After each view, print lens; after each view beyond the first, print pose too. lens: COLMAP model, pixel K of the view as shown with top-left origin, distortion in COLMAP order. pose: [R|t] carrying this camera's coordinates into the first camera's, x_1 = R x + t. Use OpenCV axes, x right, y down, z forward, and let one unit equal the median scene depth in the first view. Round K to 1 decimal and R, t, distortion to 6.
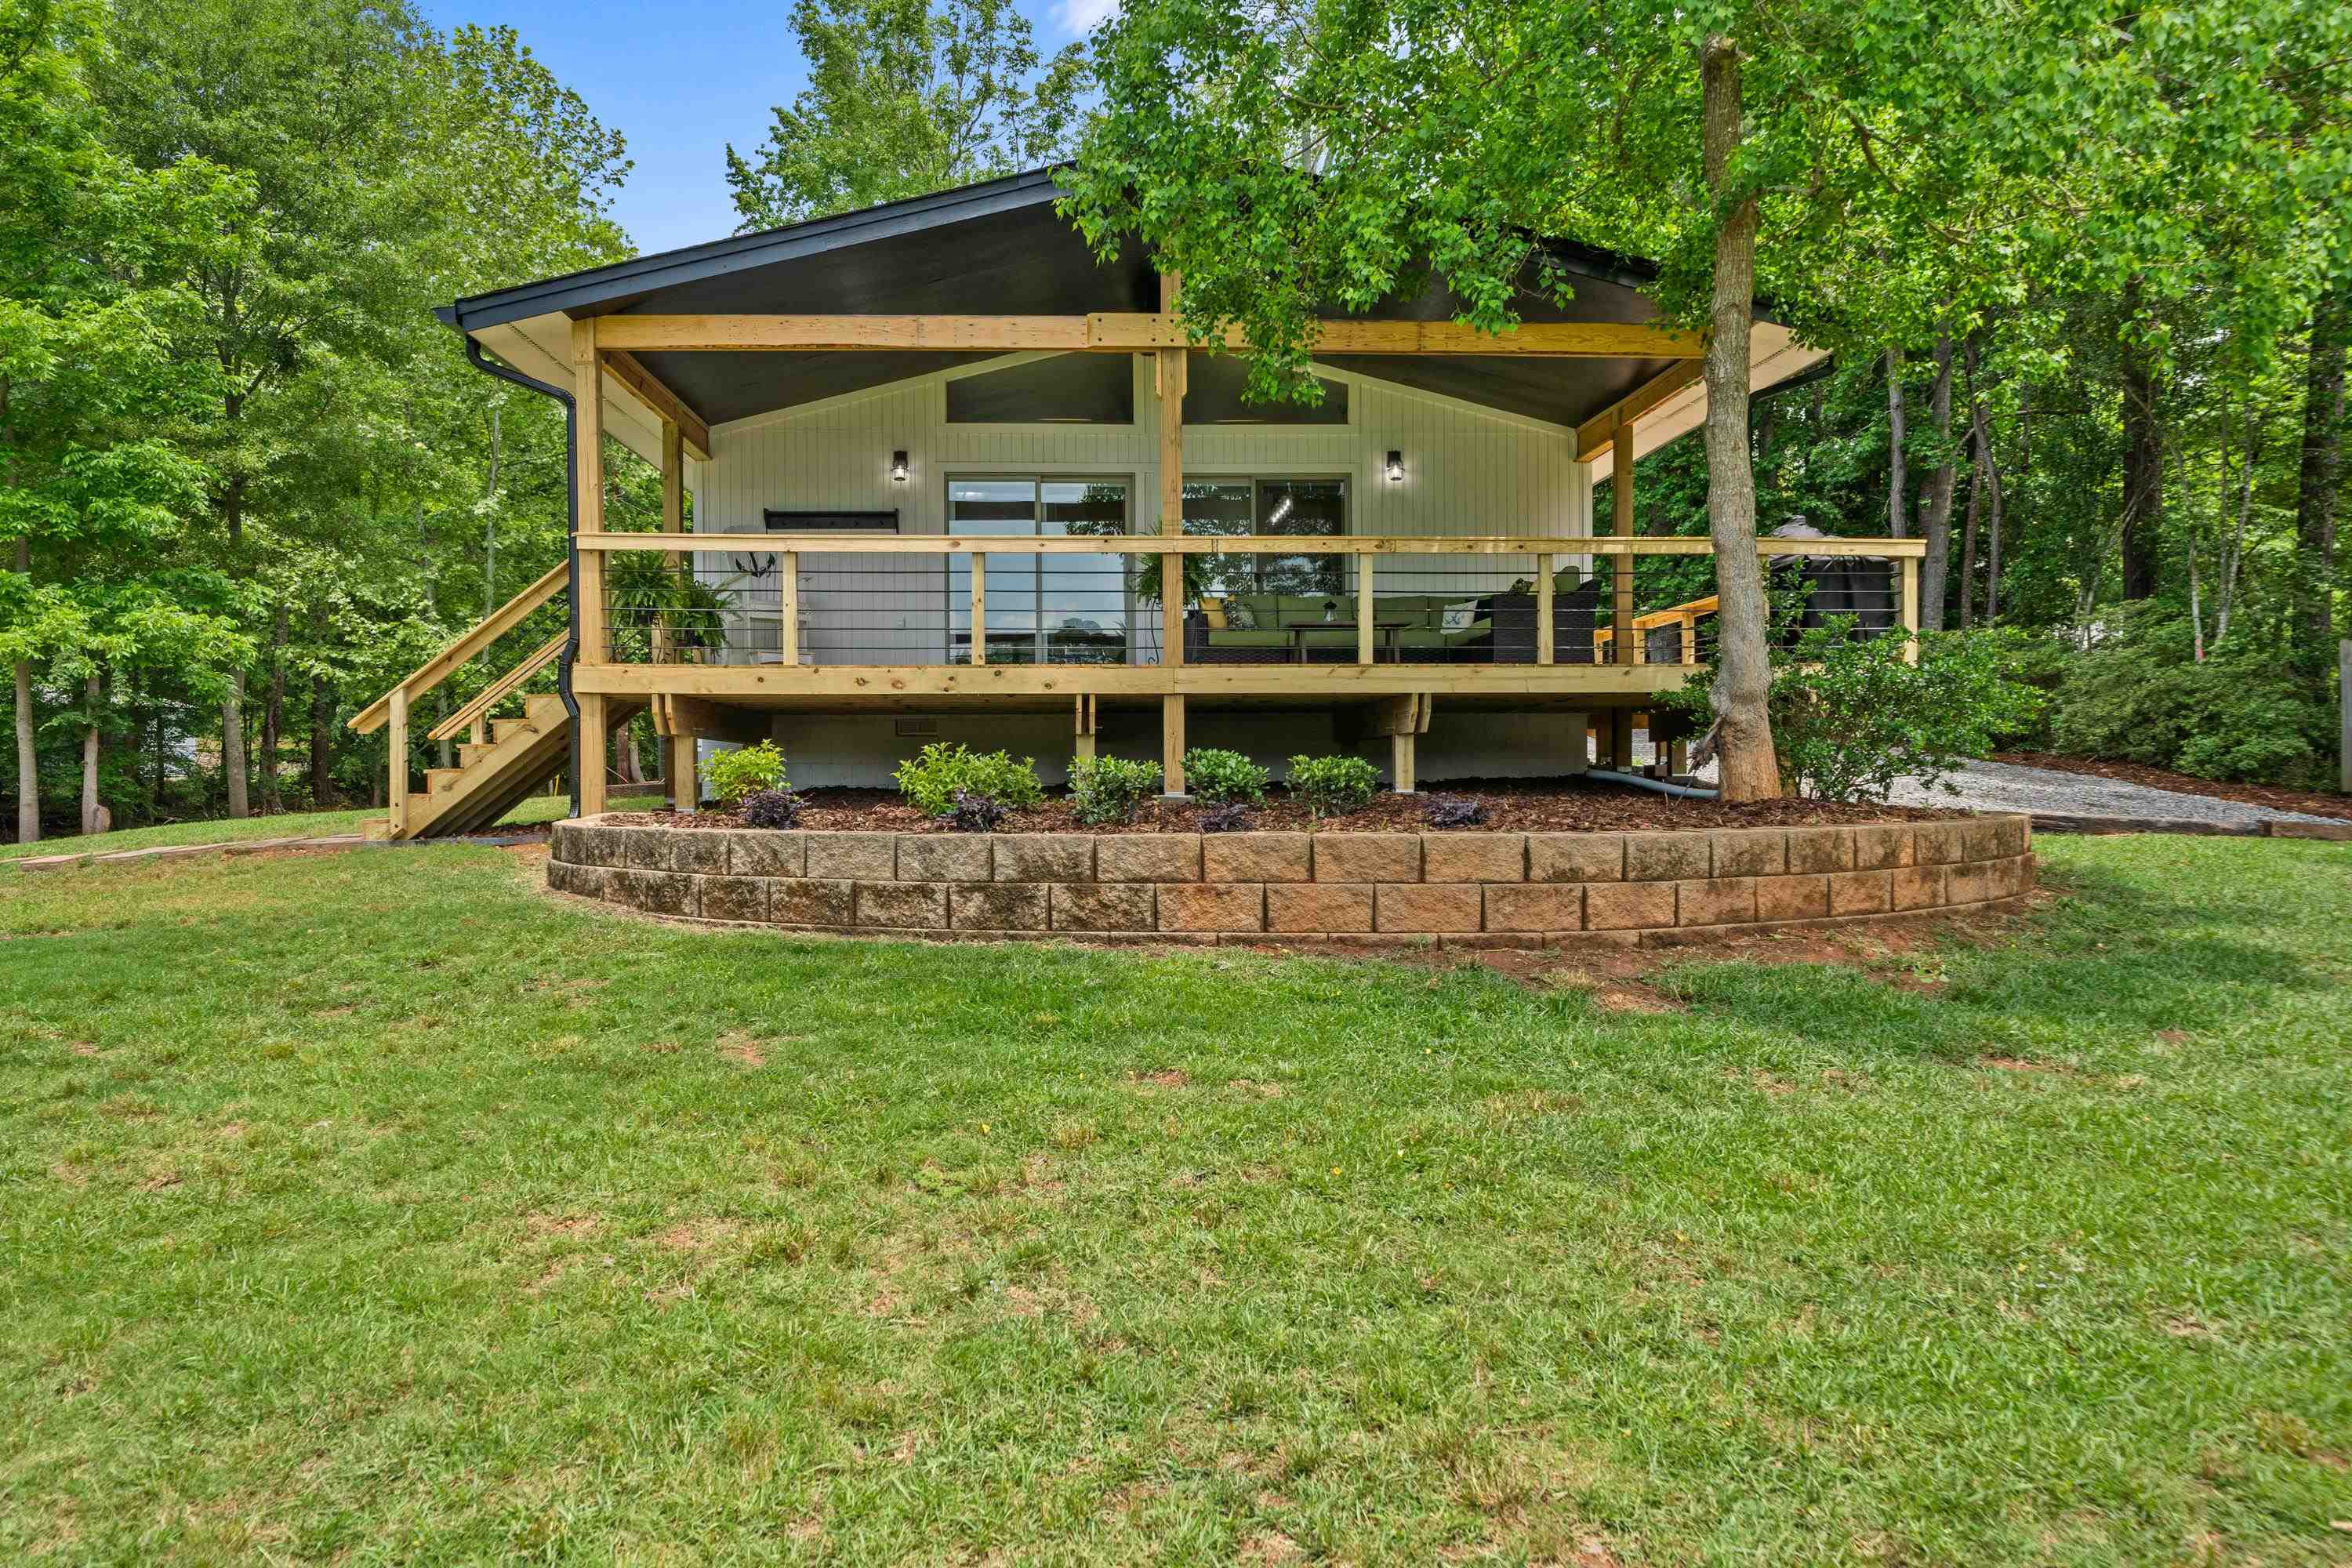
lens RADIAL K [[1664.8, 0, 1176.0], [0, 1664.8, 784.0], [0, 0, 1]] dist [-0.002385, -0.000761]
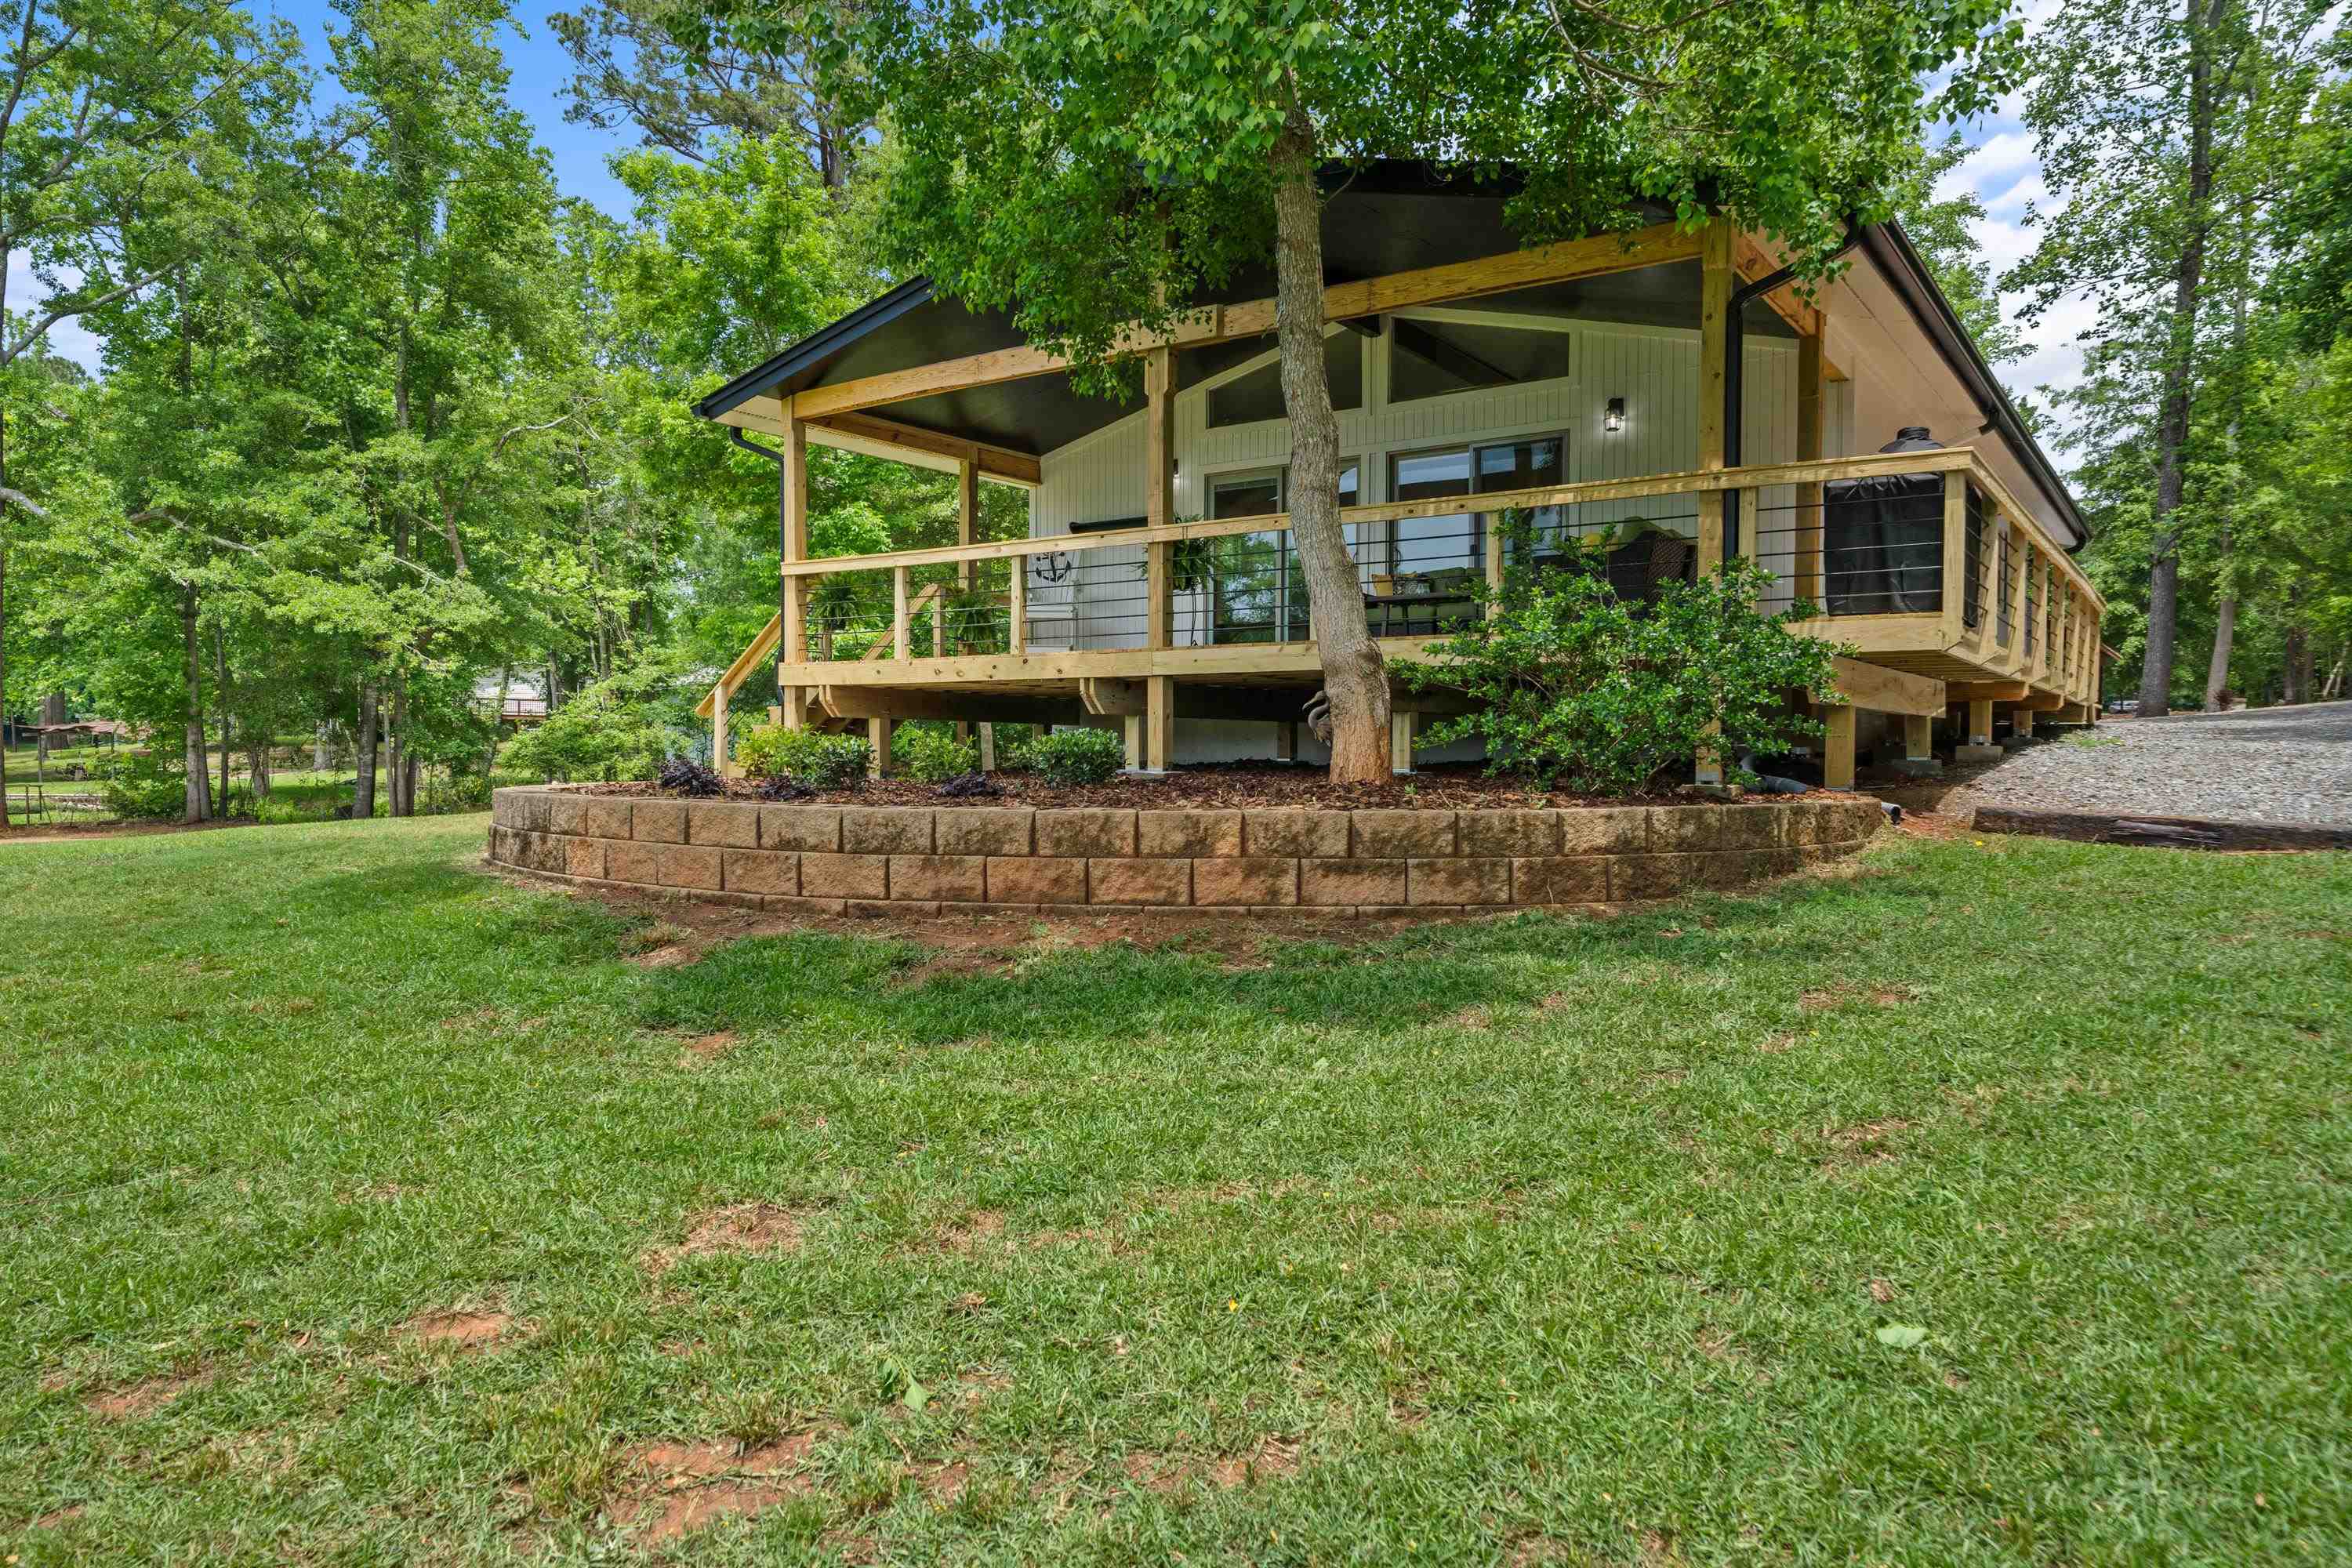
lens RADIAL K [[1550.7, 0, 1168.6], [0, 1550.7, 879.8], [0, 0, 1]] dist [-0.002902, 0.001297]
pose [[0.776516, 0.059095, -0.627320, 0.966523], [-0.011147, 0.996725, 0.080097, -0.004854], [0.629999, -0.055204, 0.774632, 0.343364]]
